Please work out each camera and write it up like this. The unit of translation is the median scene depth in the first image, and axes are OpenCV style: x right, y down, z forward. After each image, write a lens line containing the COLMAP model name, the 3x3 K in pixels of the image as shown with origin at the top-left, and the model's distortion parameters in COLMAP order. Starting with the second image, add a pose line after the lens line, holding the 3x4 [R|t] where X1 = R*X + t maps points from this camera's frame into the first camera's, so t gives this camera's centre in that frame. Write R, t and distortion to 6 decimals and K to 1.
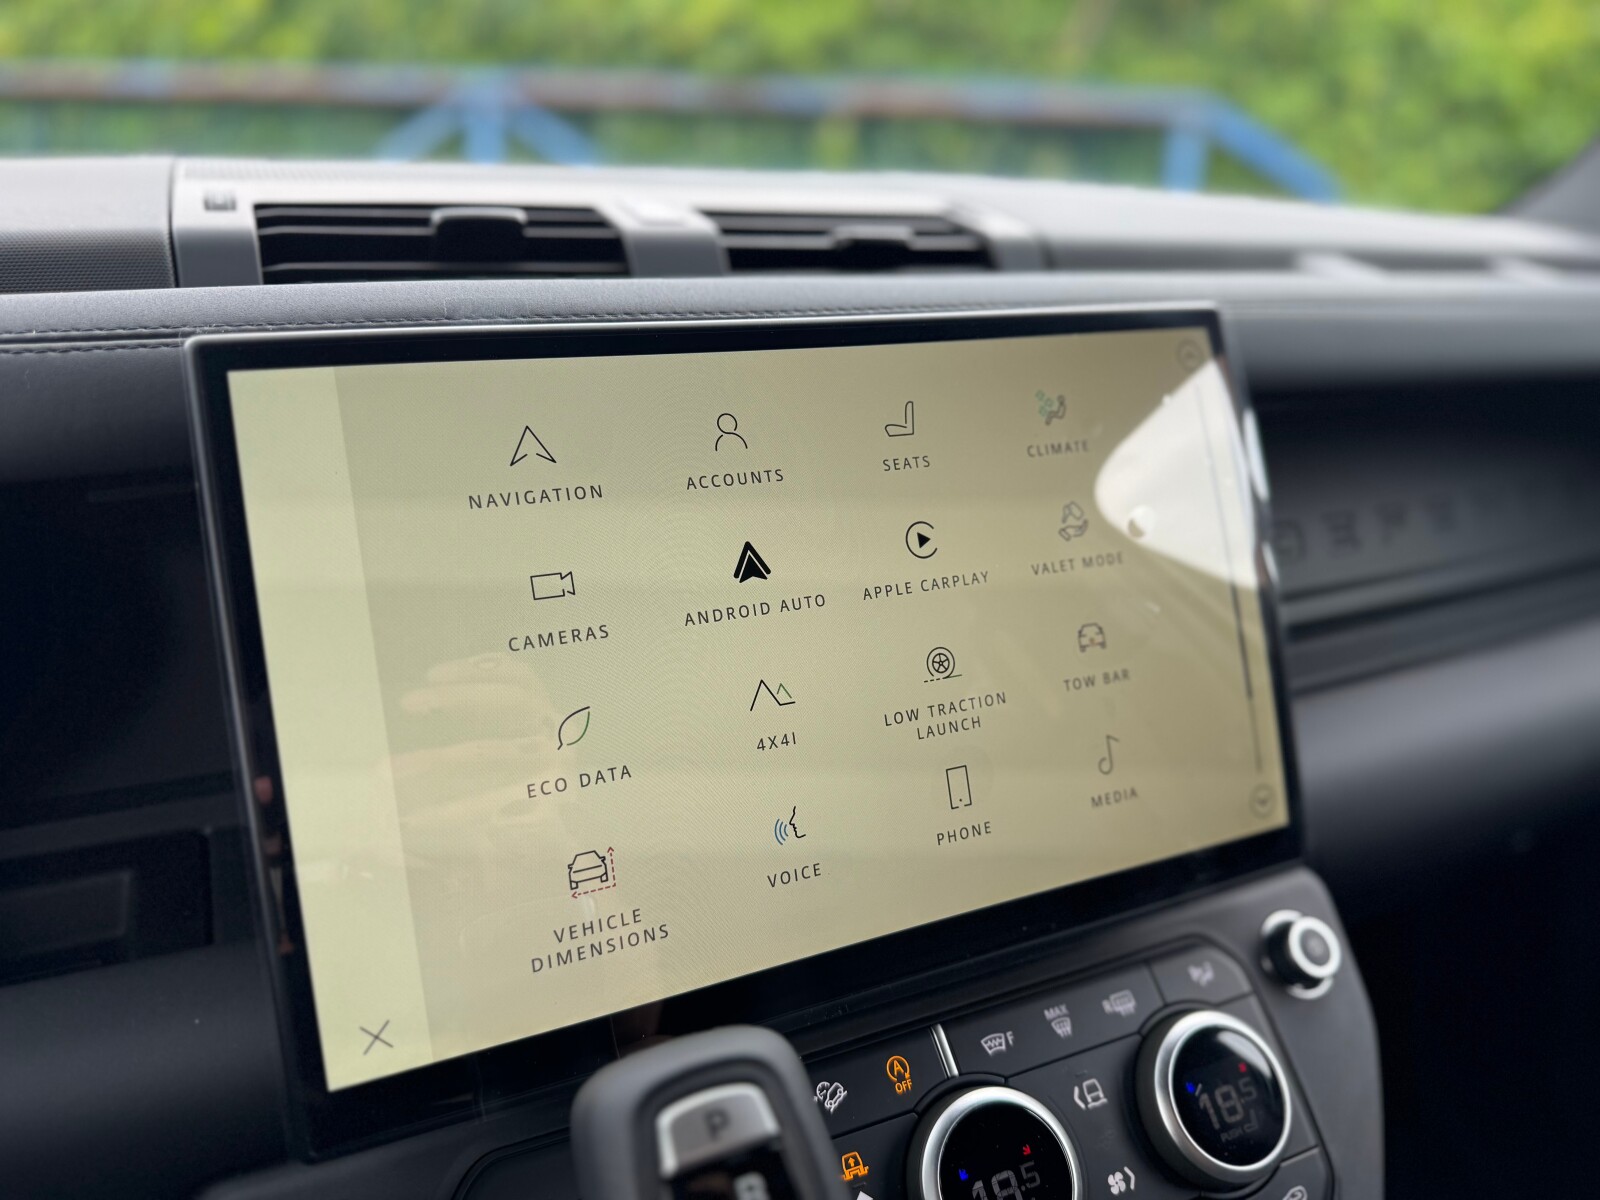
lens RADIAL K [[1143.8, 0, 797.0], [0, 1143.8, 600.8], [0, 0, 1]] dist [0.044063, -0.063981]
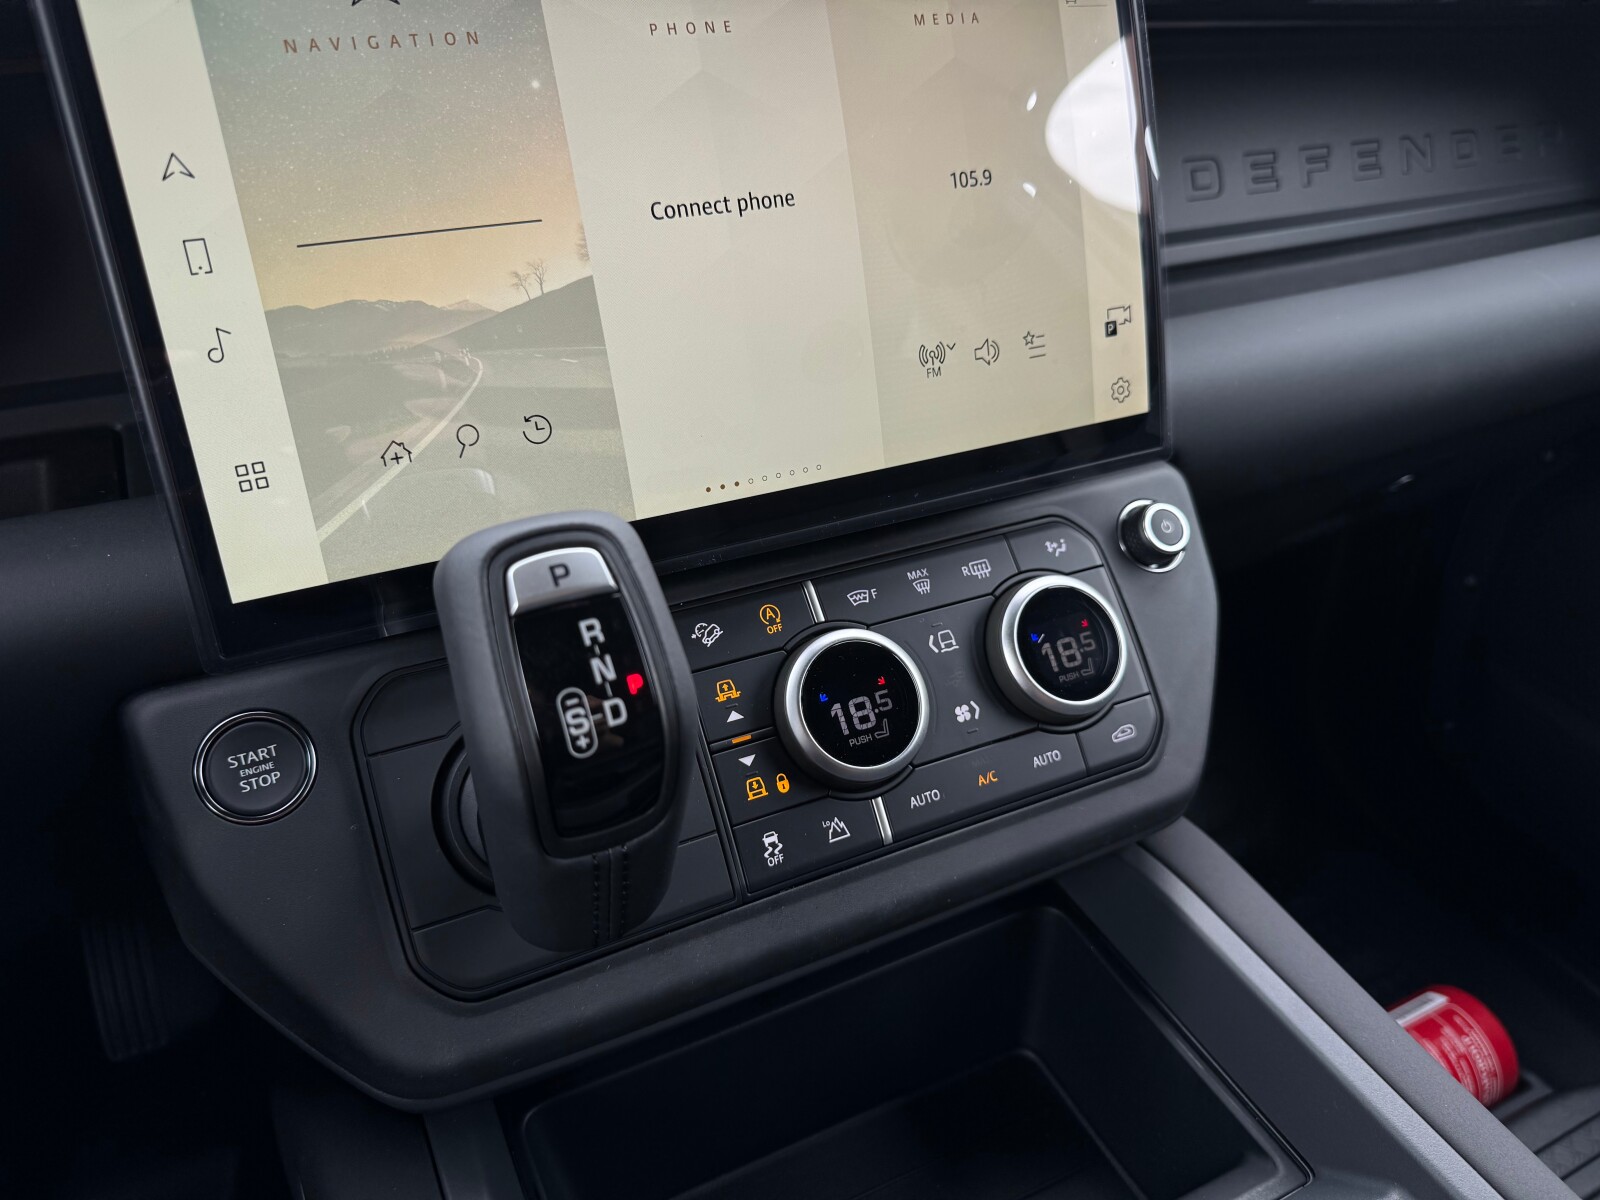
lens RADIAL K [[1143.8, 0, 791.1], [0, 1143.8, 589.1], [0, 0, 1]] dist [0.044063, -0.063981]
pose [[0.999689, -0.006607, 0.024050, 0.077410], [0.000954, 0.973704, 0.227816, 0.122062], [-0.024922, -0.227722, 0.973407, -0.066798]]
